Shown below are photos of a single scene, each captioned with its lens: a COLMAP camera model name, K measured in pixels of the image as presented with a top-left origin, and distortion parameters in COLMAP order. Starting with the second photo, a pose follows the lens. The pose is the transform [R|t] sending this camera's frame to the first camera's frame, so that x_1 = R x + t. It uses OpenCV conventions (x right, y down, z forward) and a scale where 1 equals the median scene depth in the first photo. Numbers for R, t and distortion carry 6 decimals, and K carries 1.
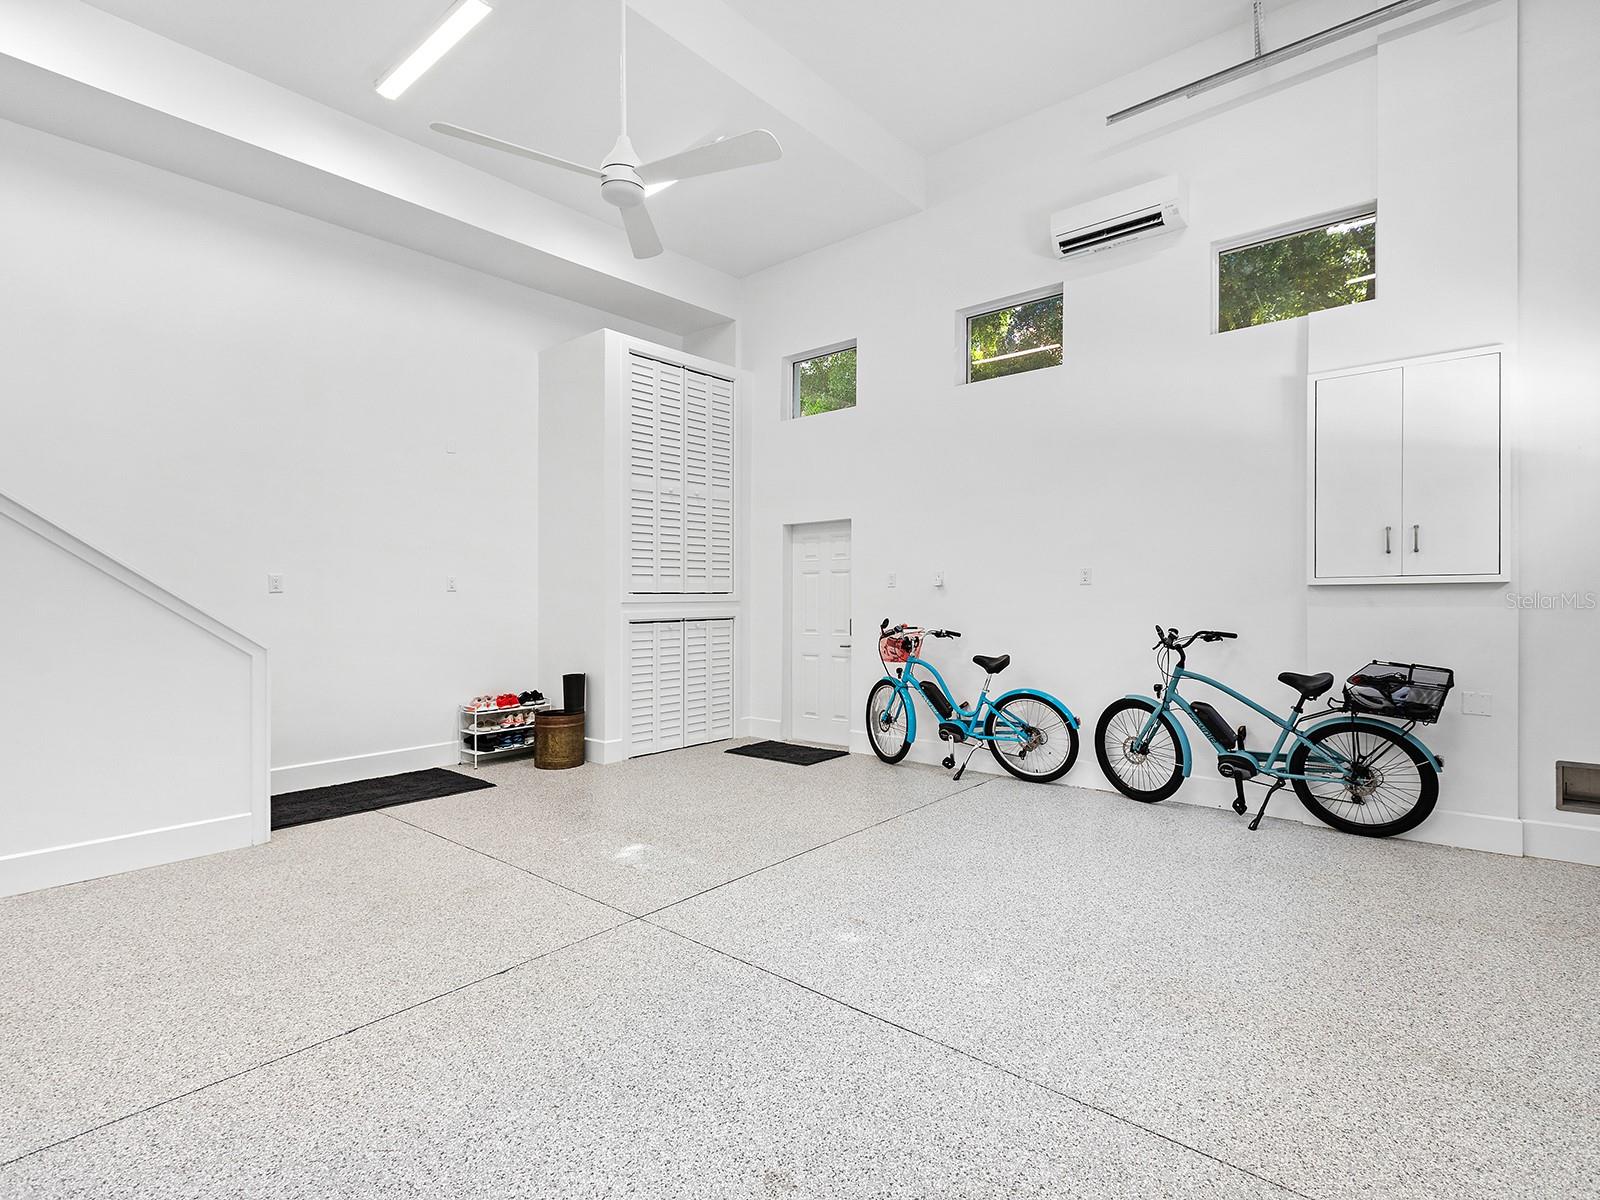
lens RADIAL K [[823.4, 0, 801.4], [0, 823.4, 568.9], [0, 0, 1]] dist [-0.000730, 0.000029]
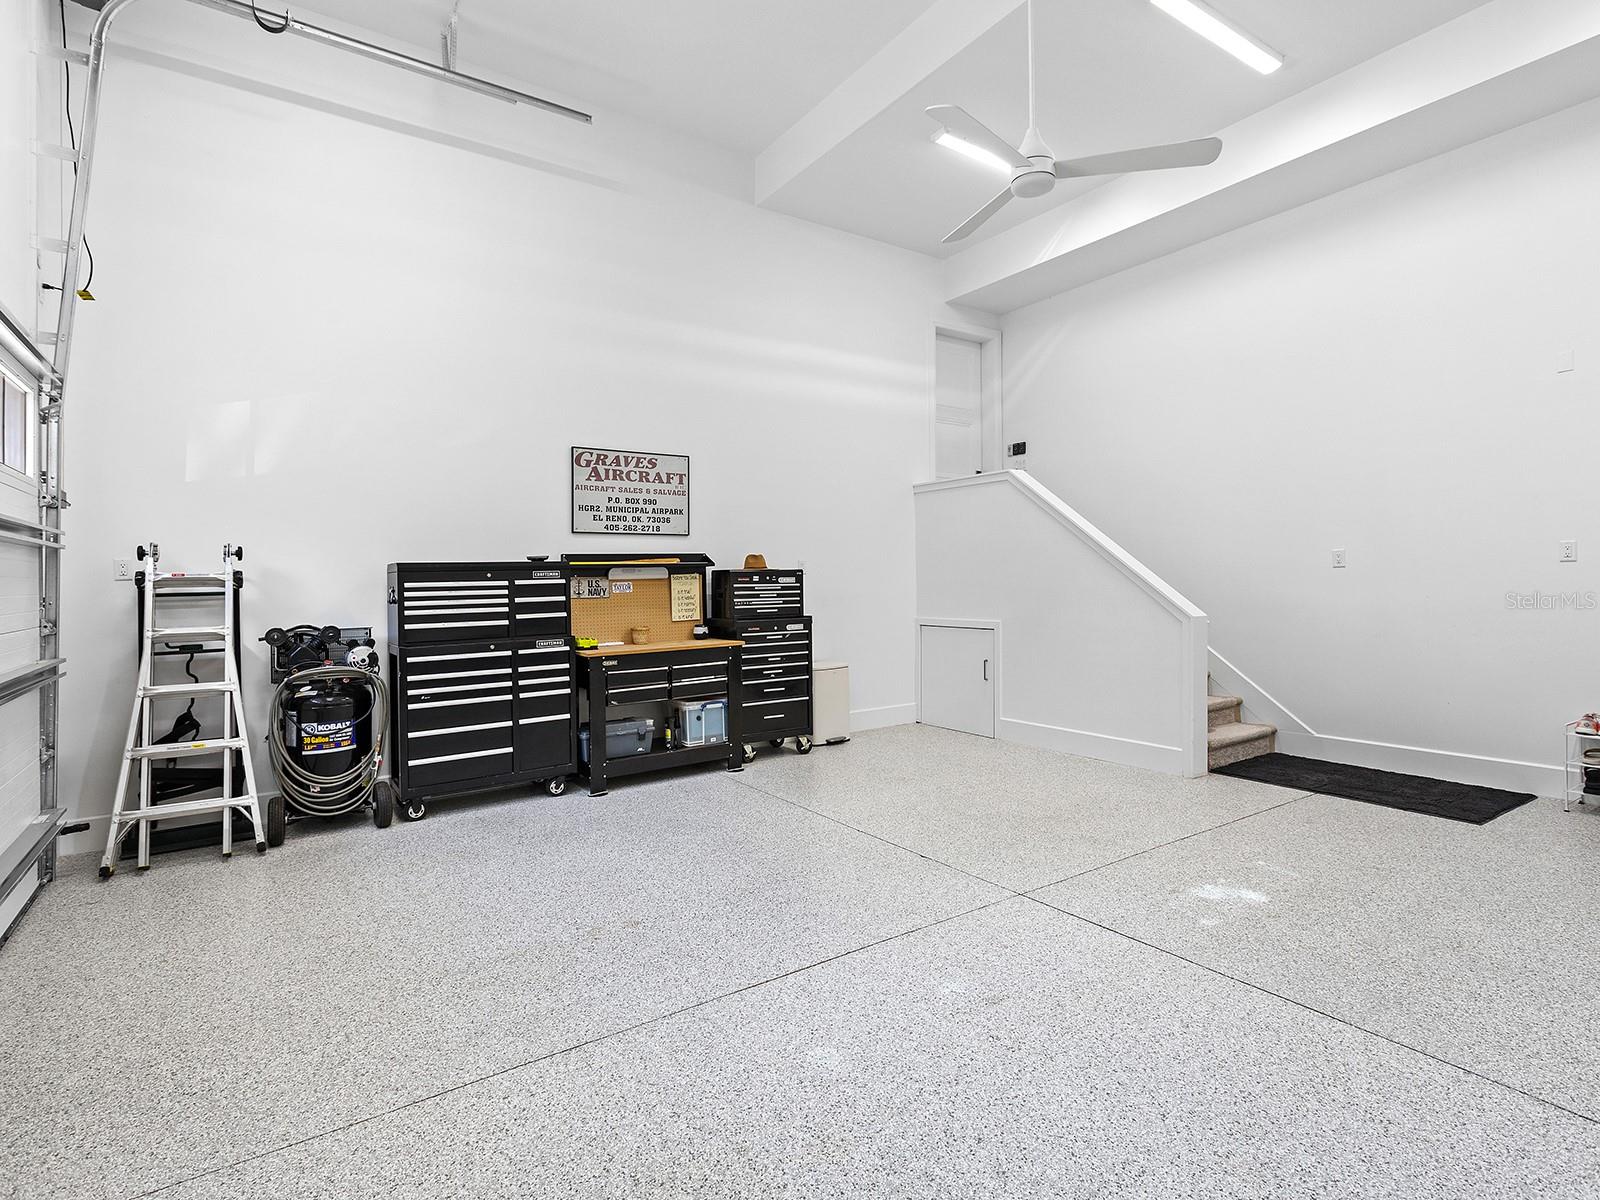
lens RADIAL K [[823.4, 0, 801.4], [0, 823.4, 568.9], [0, 0, 1]] dist [-0.000730, 0.000029]
pose [[-0.290244, -0.001444, -0.956951, 0.954449], [0.047991, 0.998719, -0.016063, 0.027639], [0.955748, -0.050588, -0.289803, 1.176380]]
